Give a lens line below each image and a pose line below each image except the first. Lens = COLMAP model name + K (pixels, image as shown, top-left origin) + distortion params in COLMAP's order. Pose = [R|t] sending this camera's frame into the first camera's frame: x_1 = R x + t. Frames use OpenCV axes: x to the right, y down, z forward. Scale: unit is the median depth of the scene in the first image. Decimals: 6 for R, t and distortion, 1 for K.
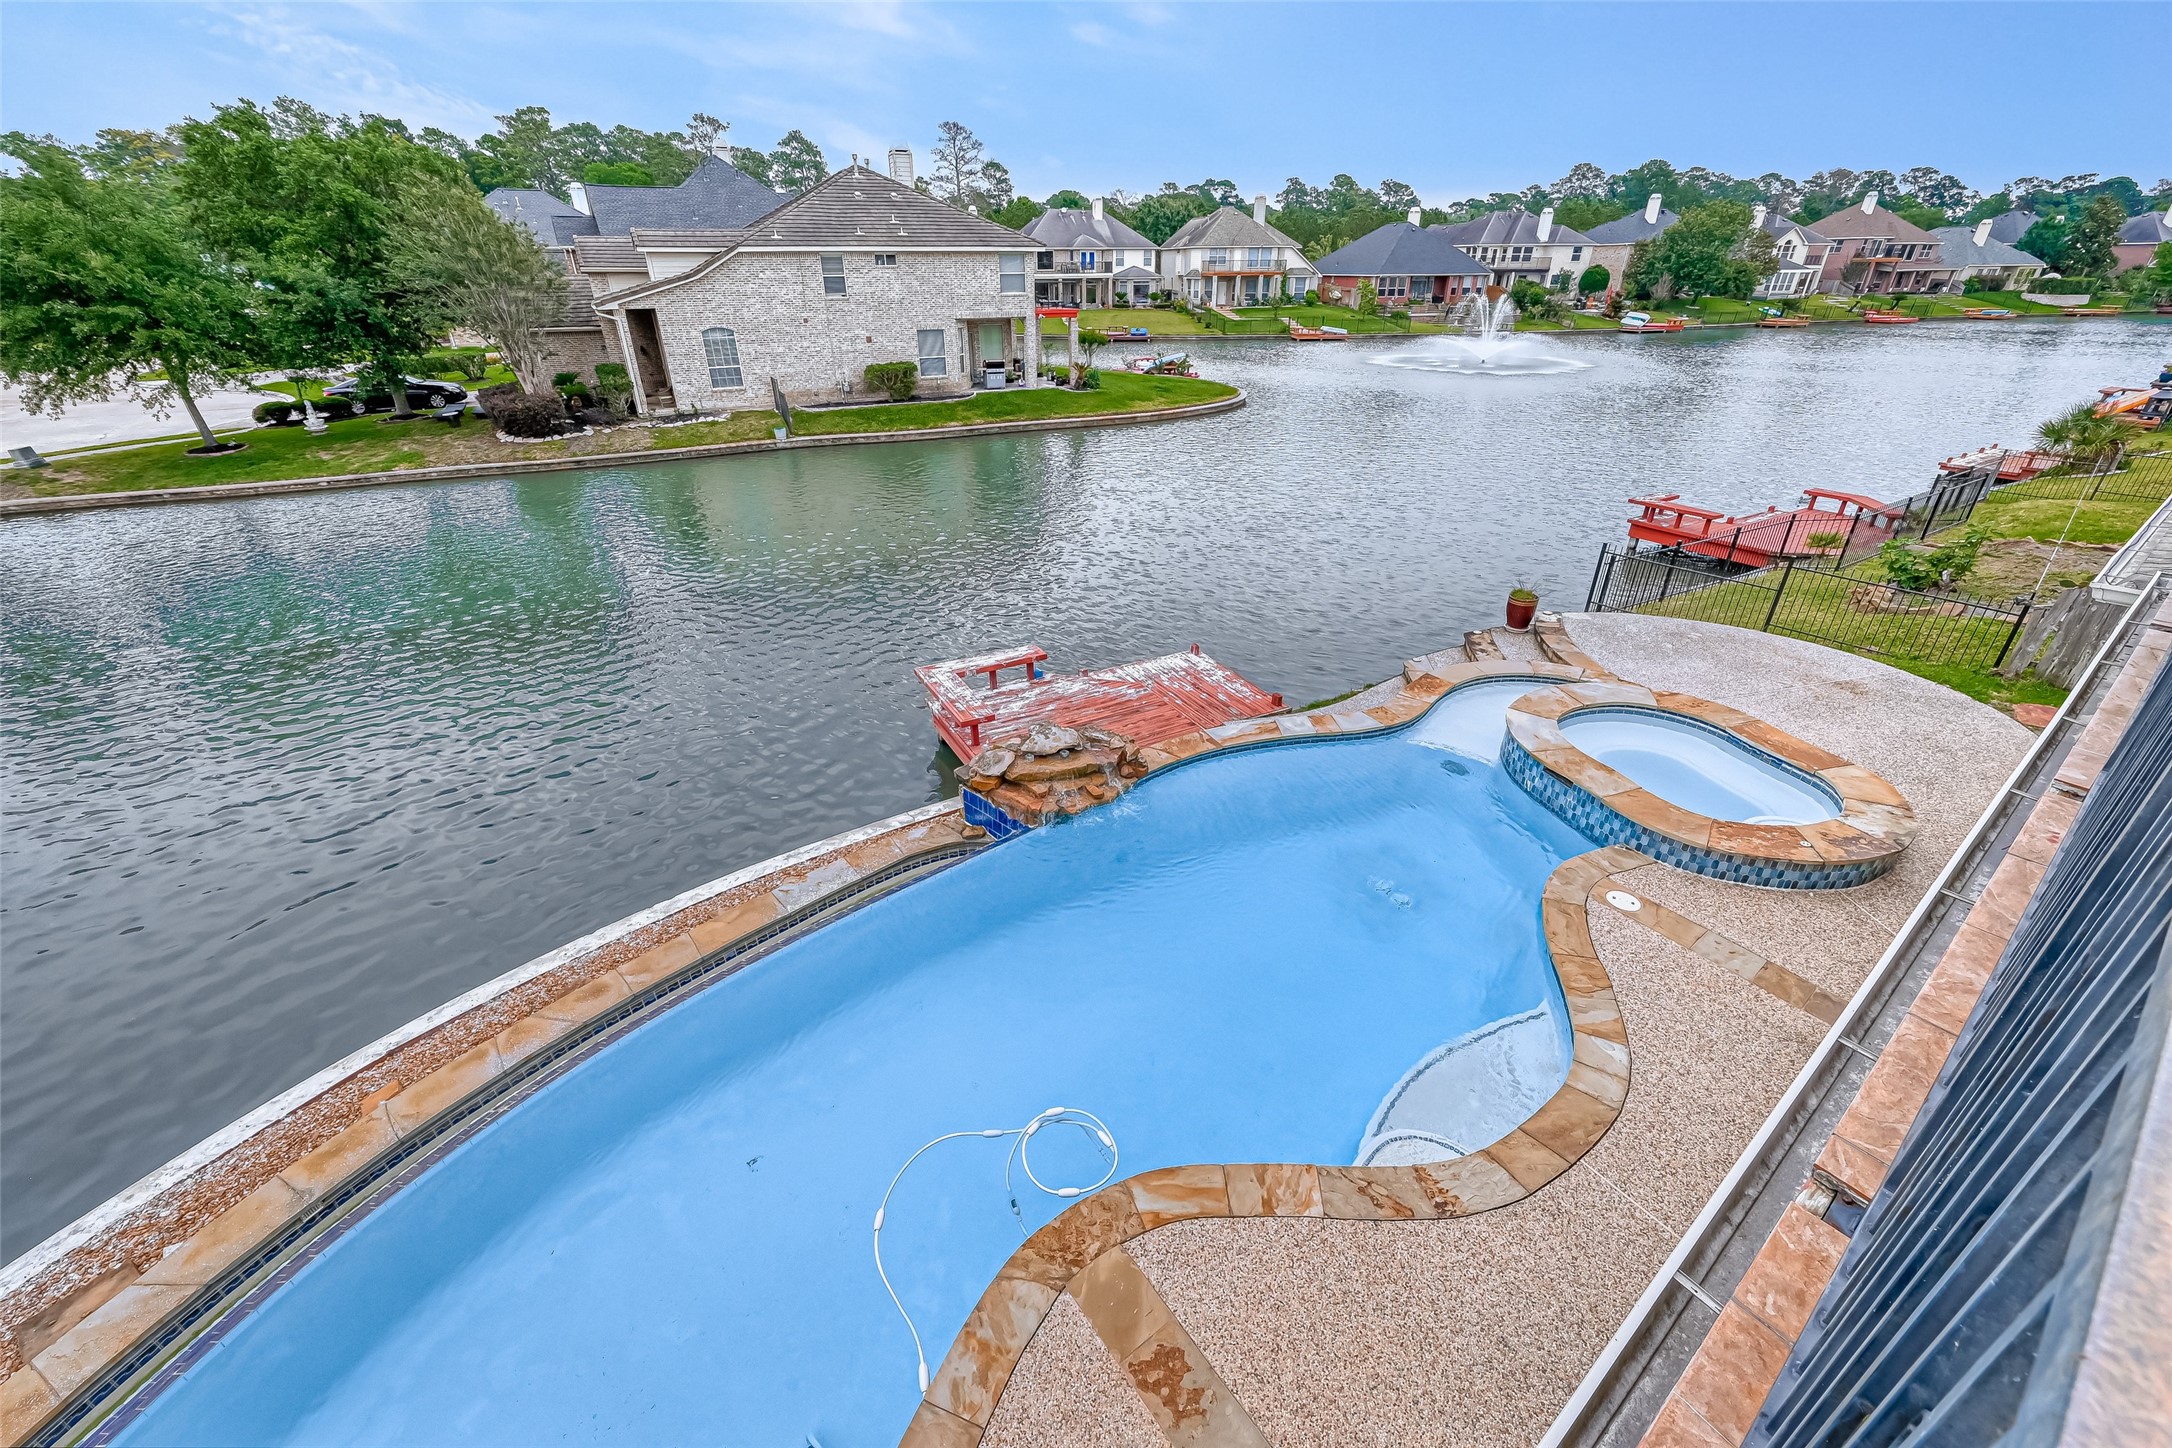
lens RADIAL K [[856.1, 0, 1095.7], [0, 856.1, 713.2], [0, 0, 1]] dist [0.001762, 0.000307]
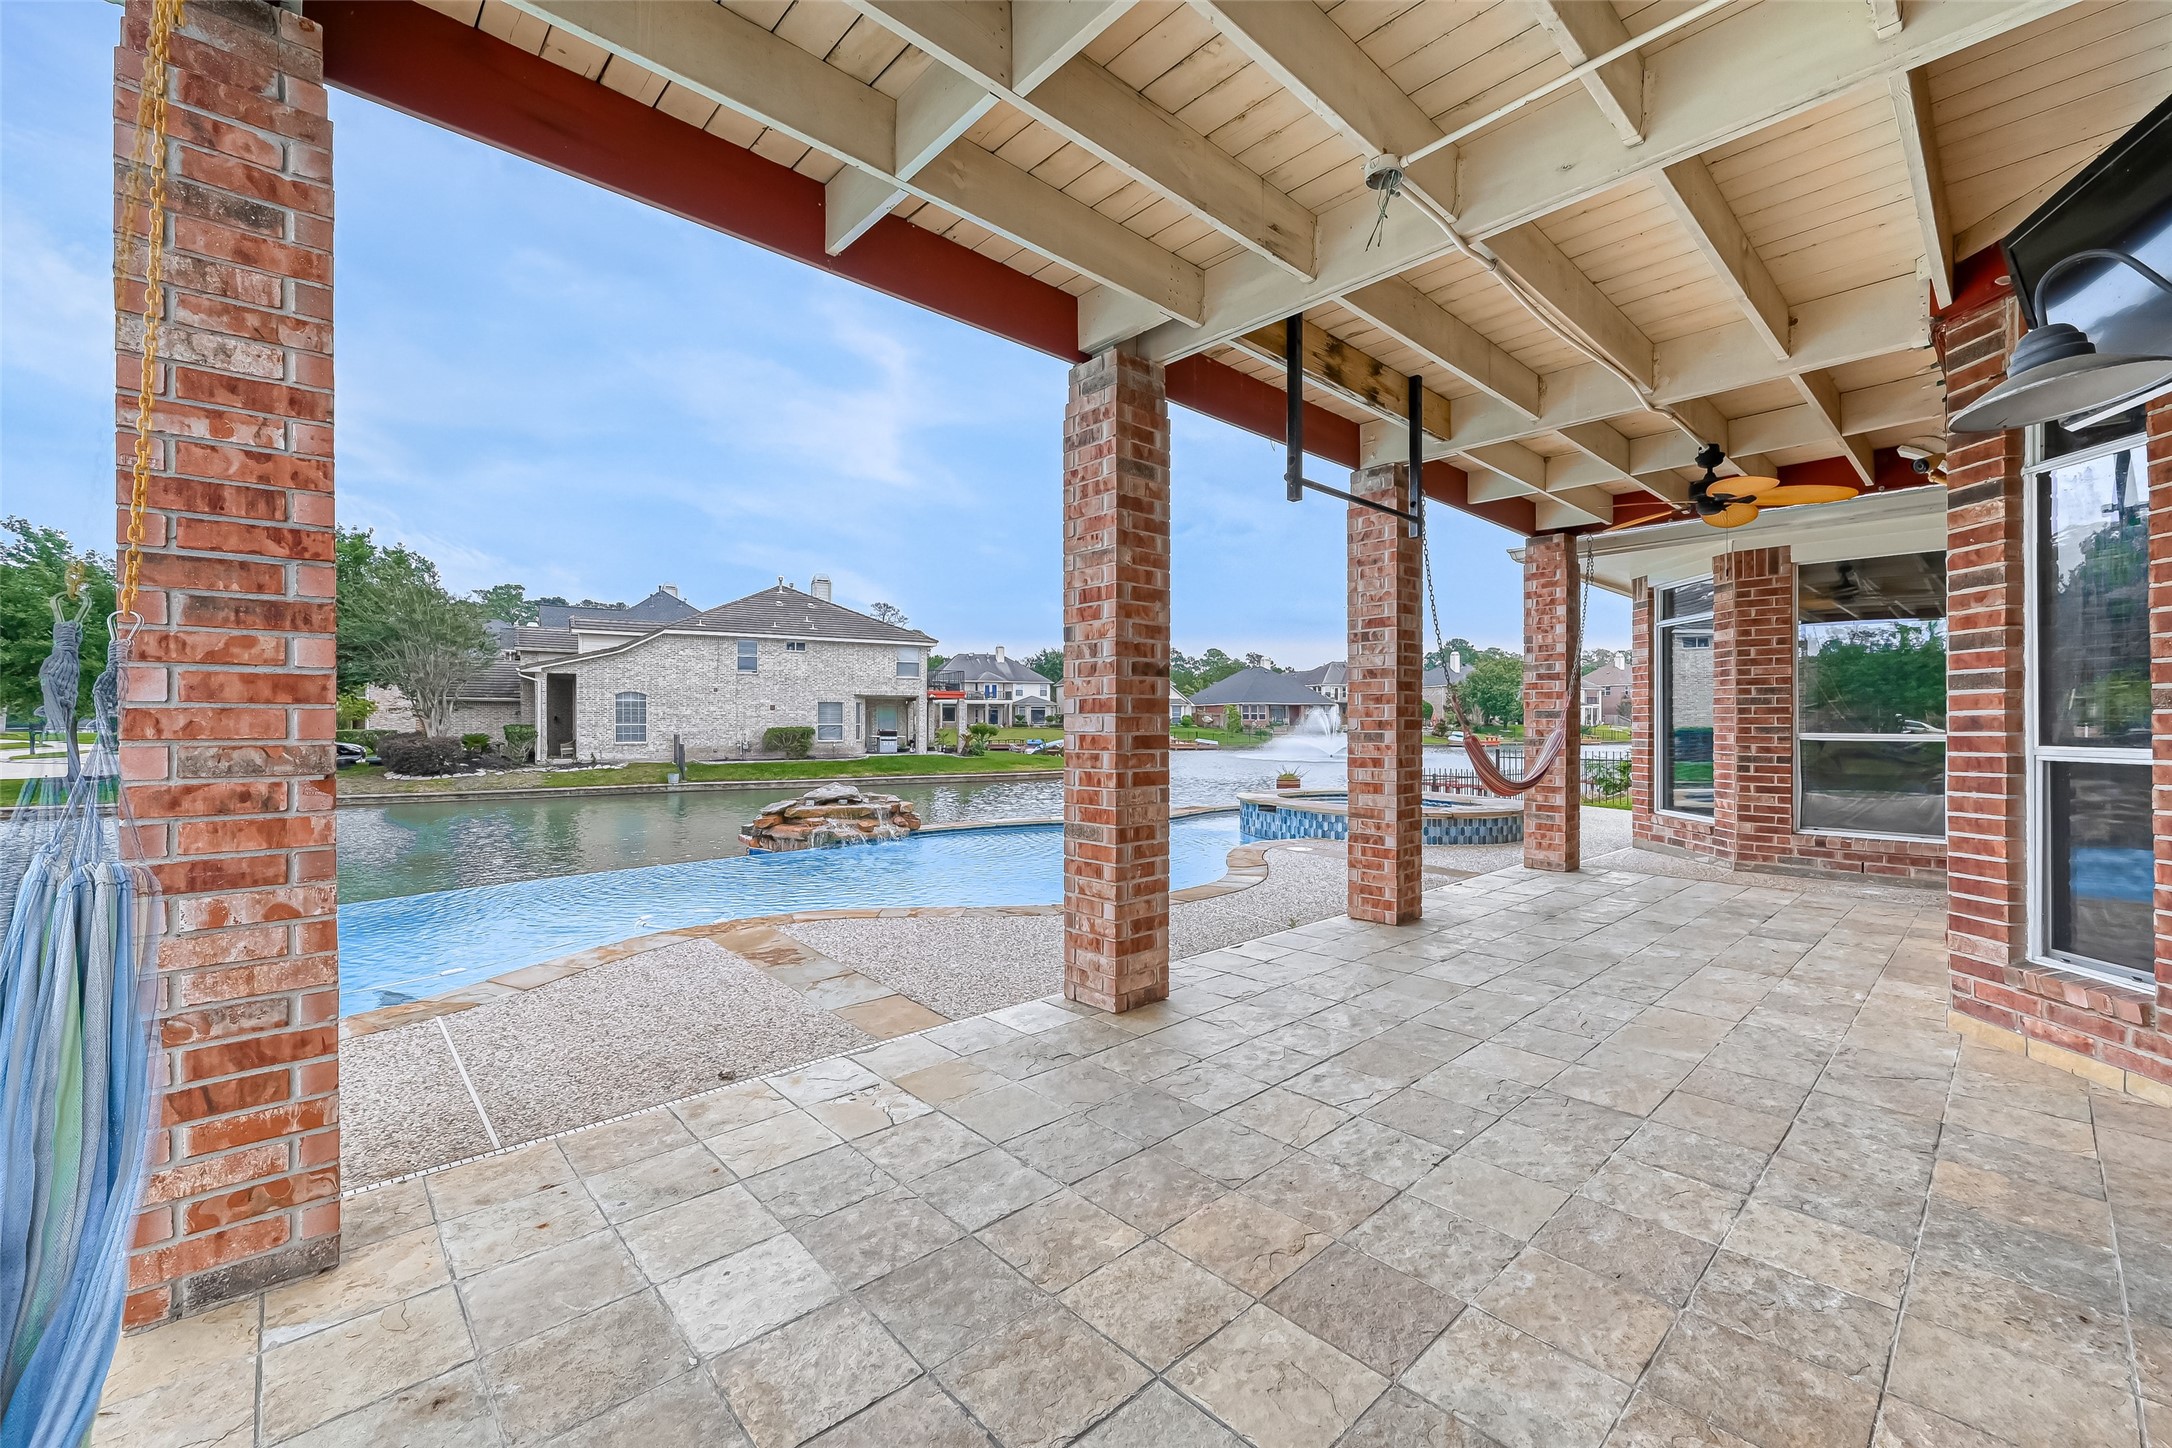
lens RADIAL K [[856.1, 0, 1095.7], [0, 856.1, 713.2], [0, 0, 1]] dist [0.001762, 0.000307]
pose [[0.994794, -0.000080, 0.101908, 0.038298], [0.047679, 0.884168, -0.464730, 0.102883], [-0.090066, 0.467169, 0.879569, -0.016305]]
